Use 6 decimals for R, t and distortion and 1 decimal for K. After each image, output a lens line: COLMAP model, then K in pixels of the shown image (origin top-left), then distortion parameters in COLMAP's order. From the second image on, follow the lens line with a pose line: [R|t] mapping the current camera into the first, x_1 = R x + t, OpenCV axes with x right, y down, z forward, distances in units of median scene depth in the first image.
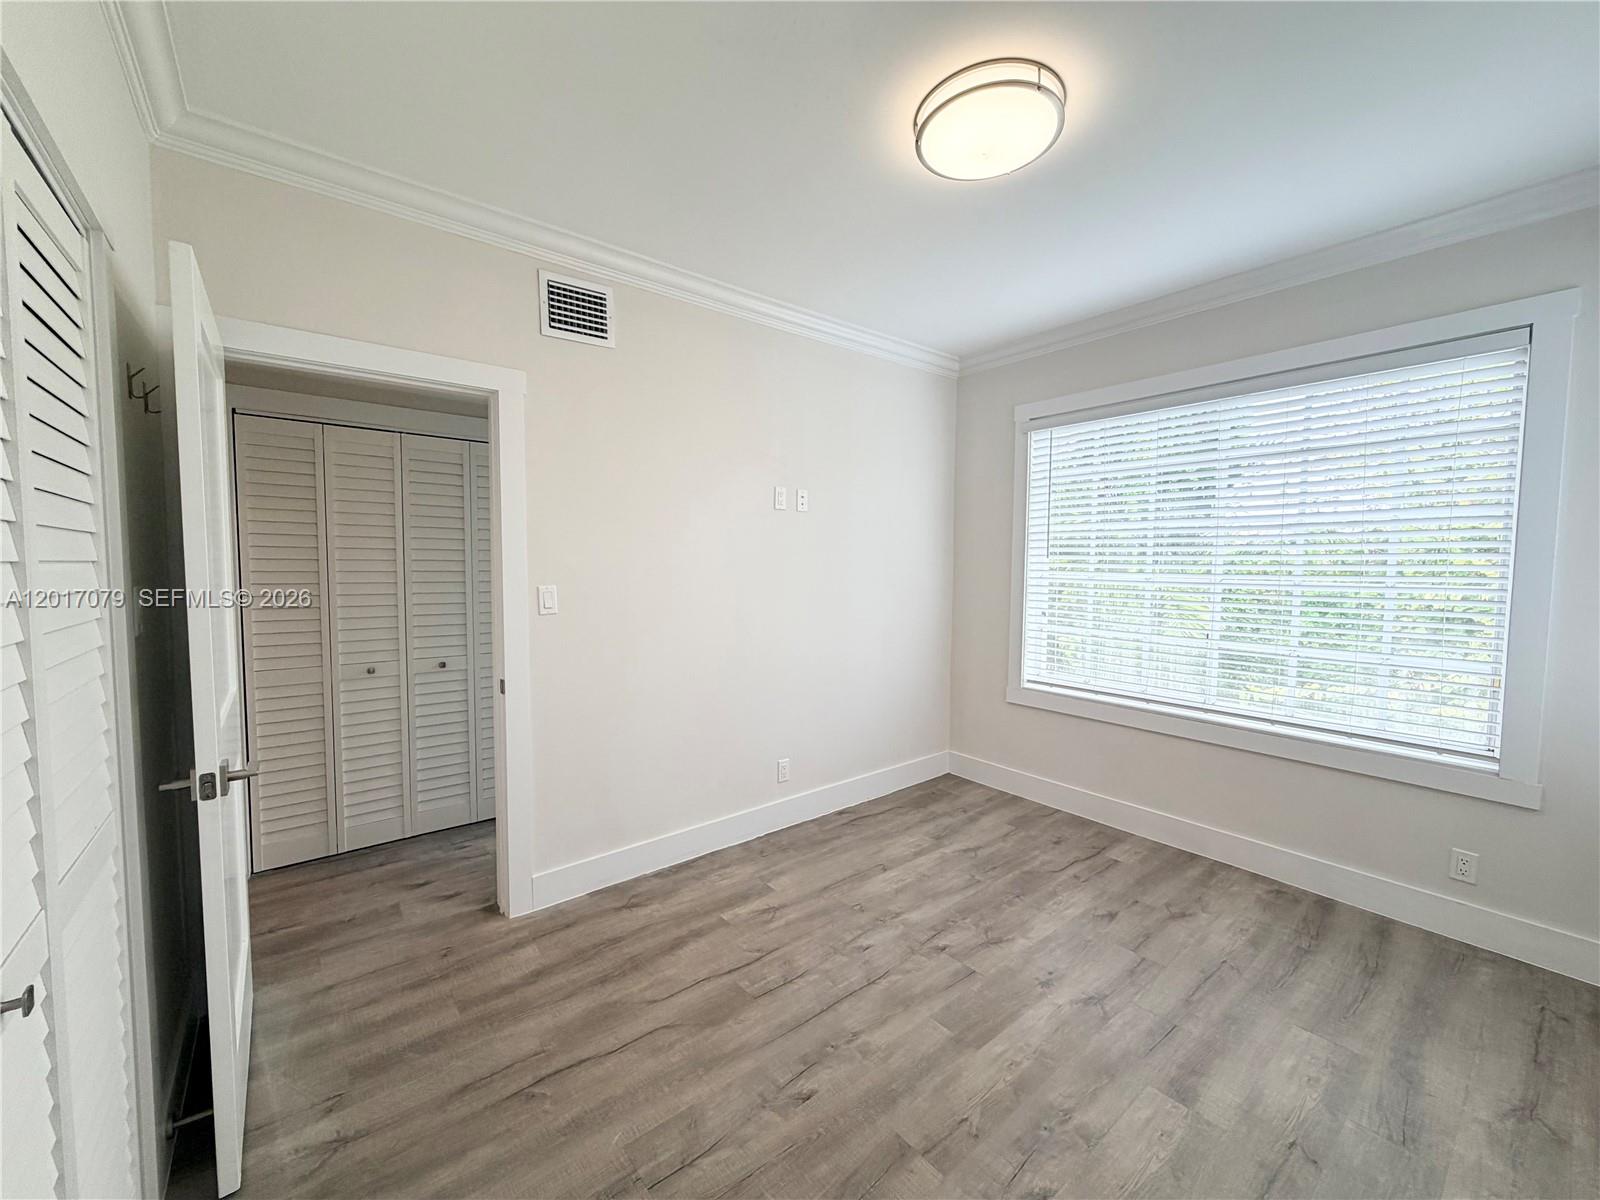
lens RADIAL K [[641.5, 0, 795.3], [0, 641.5, 591.4], [0, 0, 1]] dist [0.005722, 0.000085]
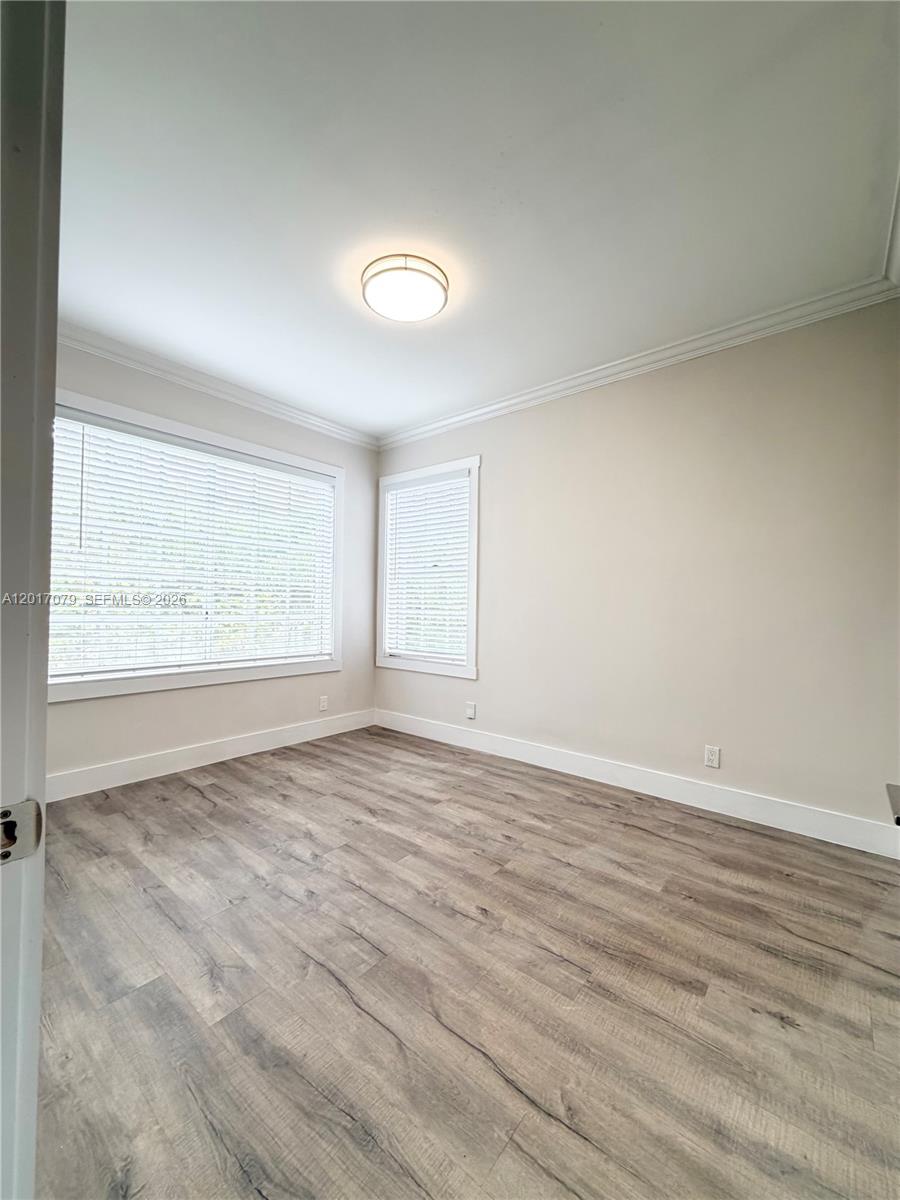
lens RADIAL K [[481.1, 0, 444.5], [0, 481.1, 601.2], [0, 0, 1]] dist [0.005722, 0.000085]
pose [[-0.210946, 0.000039, 0.977498, -0.772742], [0.023343, 0.999715, 0.004997, 0.062639], [-0.977219, 0.023872, -0.210886, 0.979828]]
